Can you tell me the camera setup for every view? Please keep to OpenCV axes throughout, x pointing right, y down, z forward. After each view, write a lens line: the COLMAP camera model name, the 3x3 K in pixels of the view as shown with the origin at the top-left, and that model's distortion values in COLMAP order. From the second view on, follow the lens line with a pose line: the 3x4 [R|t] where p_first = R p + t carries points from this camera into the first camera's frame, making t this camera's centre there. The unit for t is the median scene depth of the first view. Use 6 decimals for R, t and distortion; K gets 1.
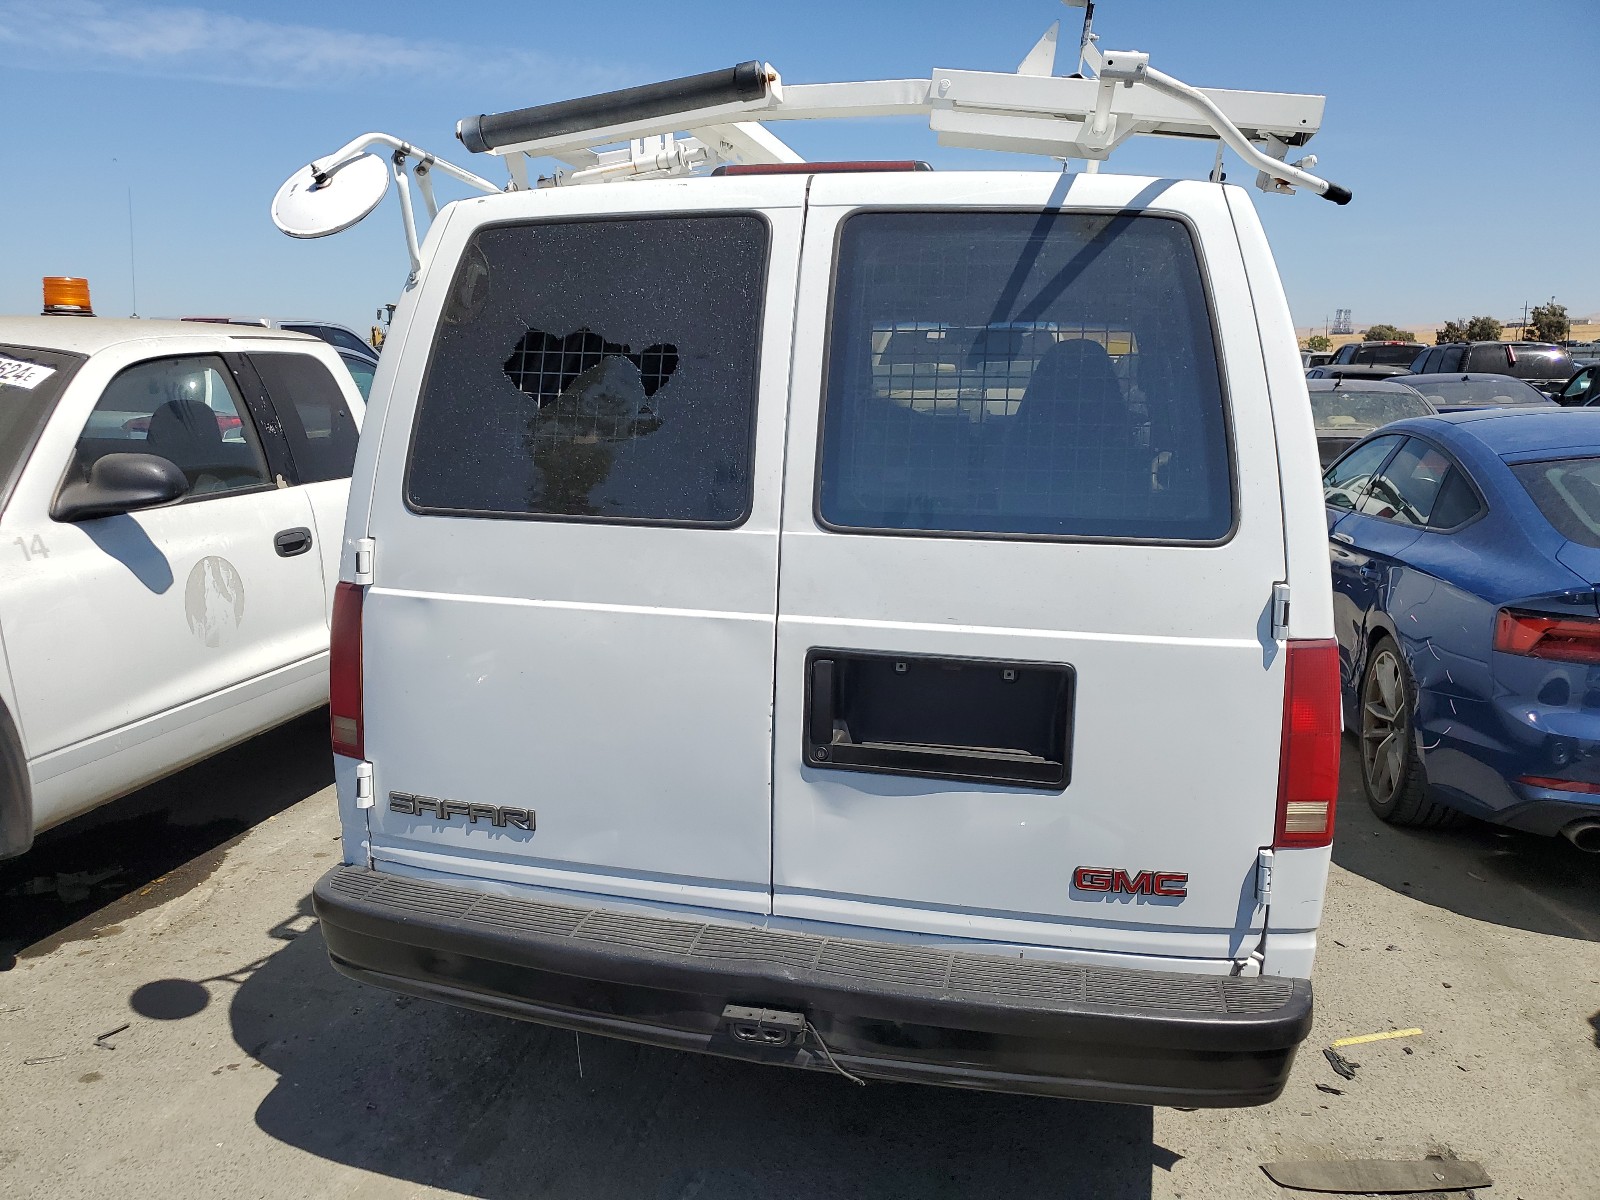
lens RADIAL K [[1220.0, 0, 791.7], [0, 1220.0, 606.4], [0, 0, 1]] dist [0.000069, 0.043690]
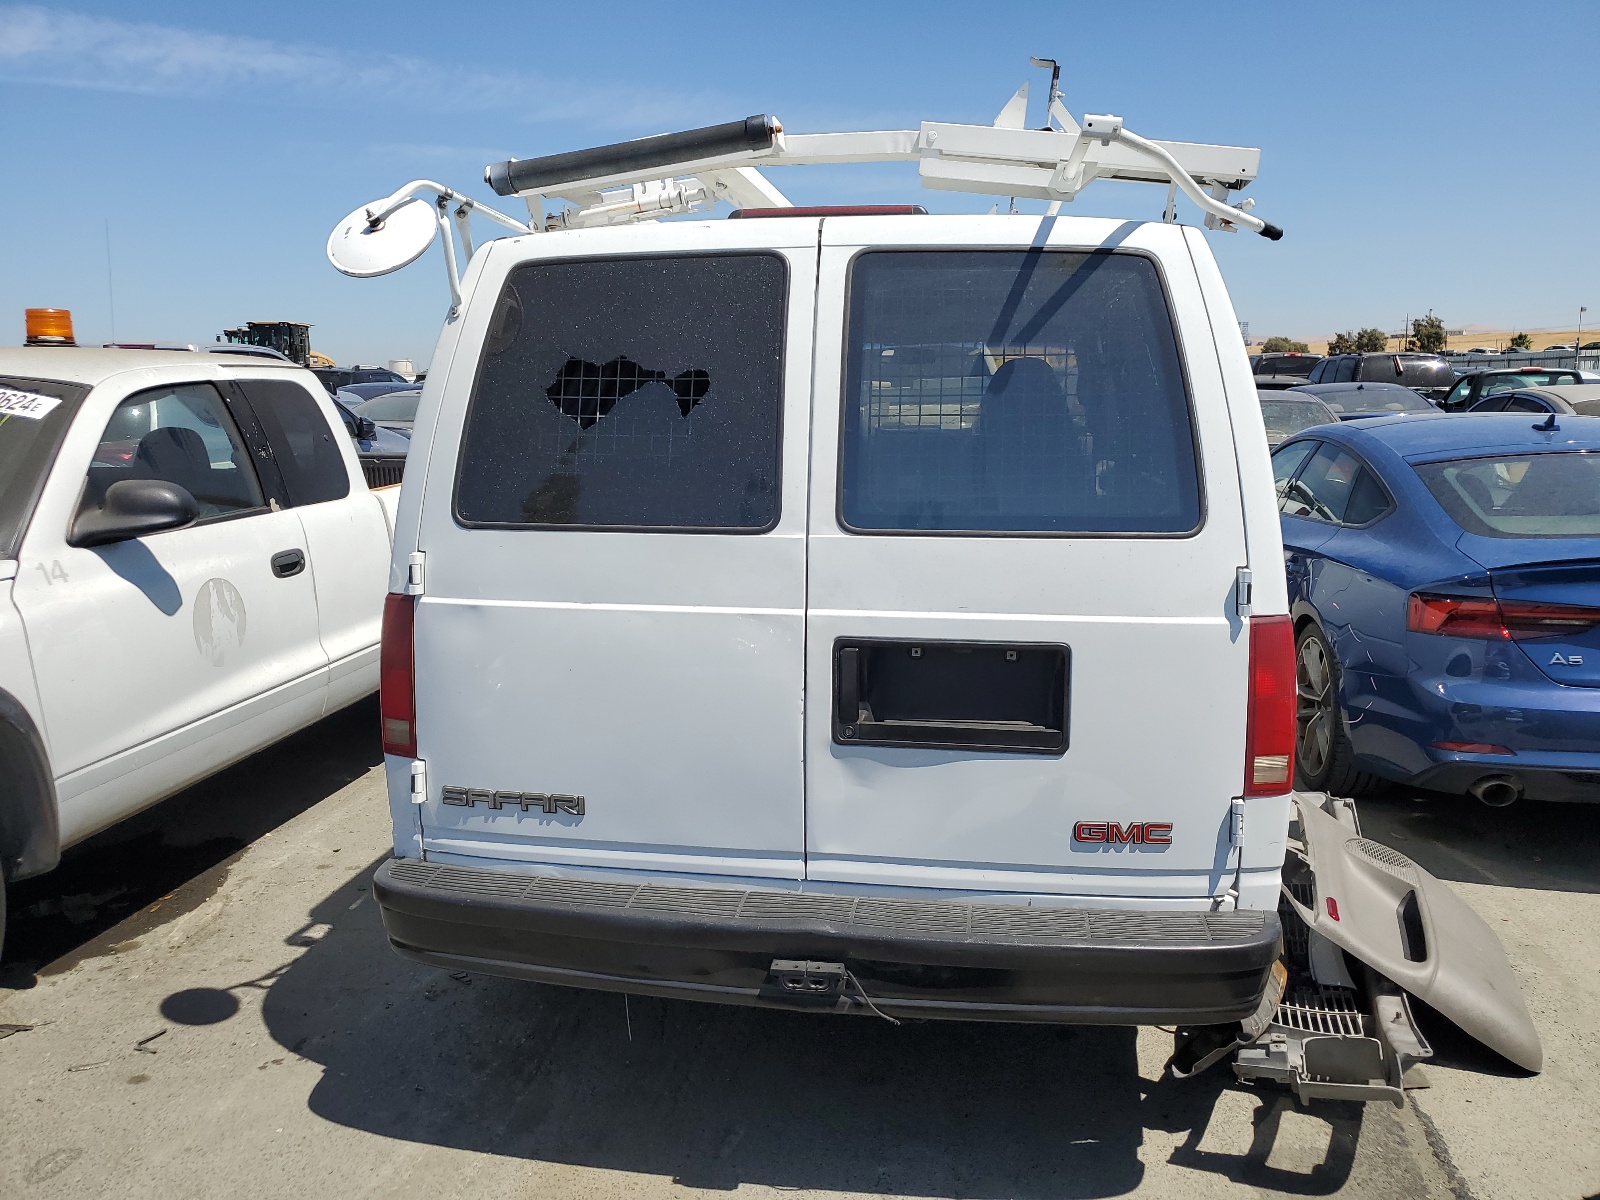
lens RADIAL K [[1238.7, 0, 801.3], [0, 1238.7, 608.2], [0, 0, 1]] dist [0.028257, 0.006451]
pose [[0.995997, -0.029612, 0.084337, -0.102173], [0.030874, 0.999429, -0.013696, 0.019368], [-0.083883, 0.016245, 0.996343, -0.122796]]
